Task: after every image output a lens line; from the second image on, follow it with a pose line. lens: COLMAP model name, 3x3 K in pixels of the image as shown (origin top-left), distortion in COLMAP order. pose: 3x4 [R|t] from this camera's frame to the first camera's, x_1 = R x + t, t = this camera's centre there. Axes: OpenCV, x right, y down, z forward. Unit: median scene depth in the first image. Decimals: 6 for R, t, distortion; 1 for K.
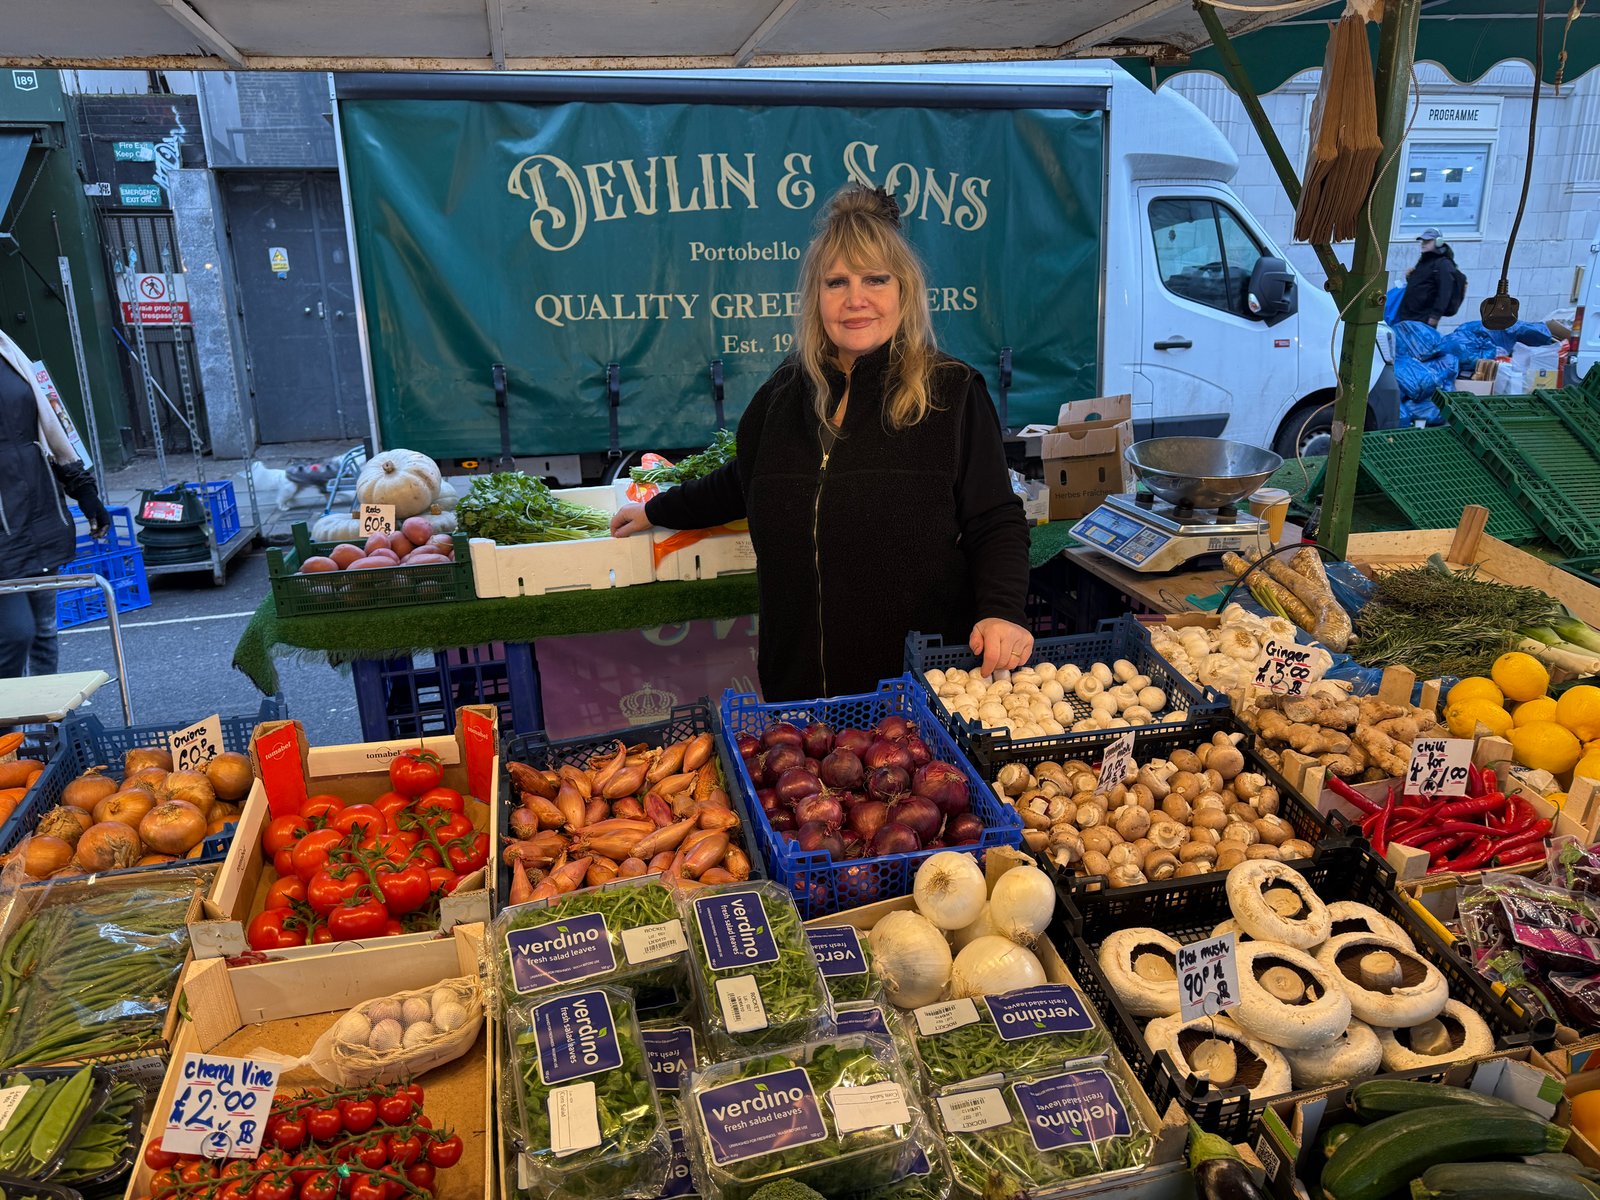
lens RADIAL K [[1175.6, 0, 799.7], [0, 1175.6, 594.4], [0, 0, 1]] dist [-0.030946, 0.001689]
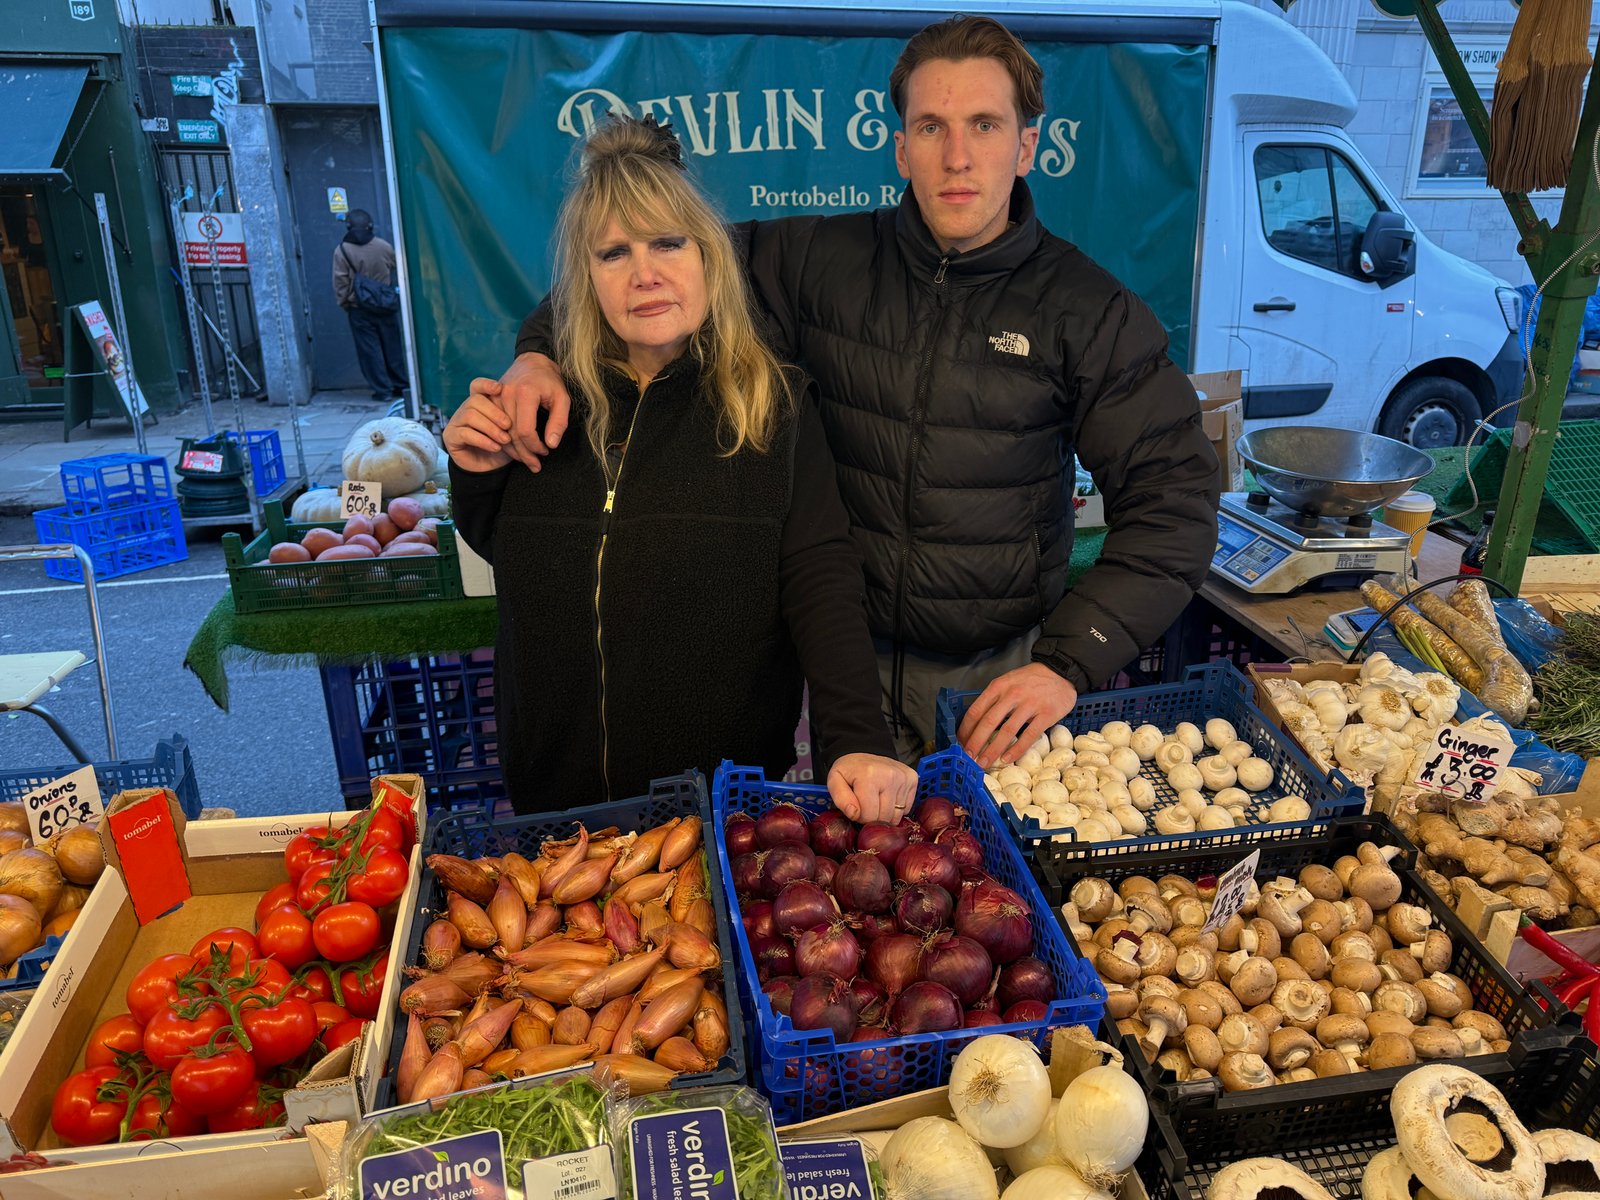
lens RADIAL K [[1175.6, 0, 803.3], [0, 1175.6, 599.7], [0, 0, 1]] dist [-0.030946, 0.001689]
pose [[0.998033, 0.031693, -0.054081, 0.023414], [-0.029245, 0.998537, 0.045481, -0.048118], [0.055443, -0.043810, 0.997500, 0.181132]]
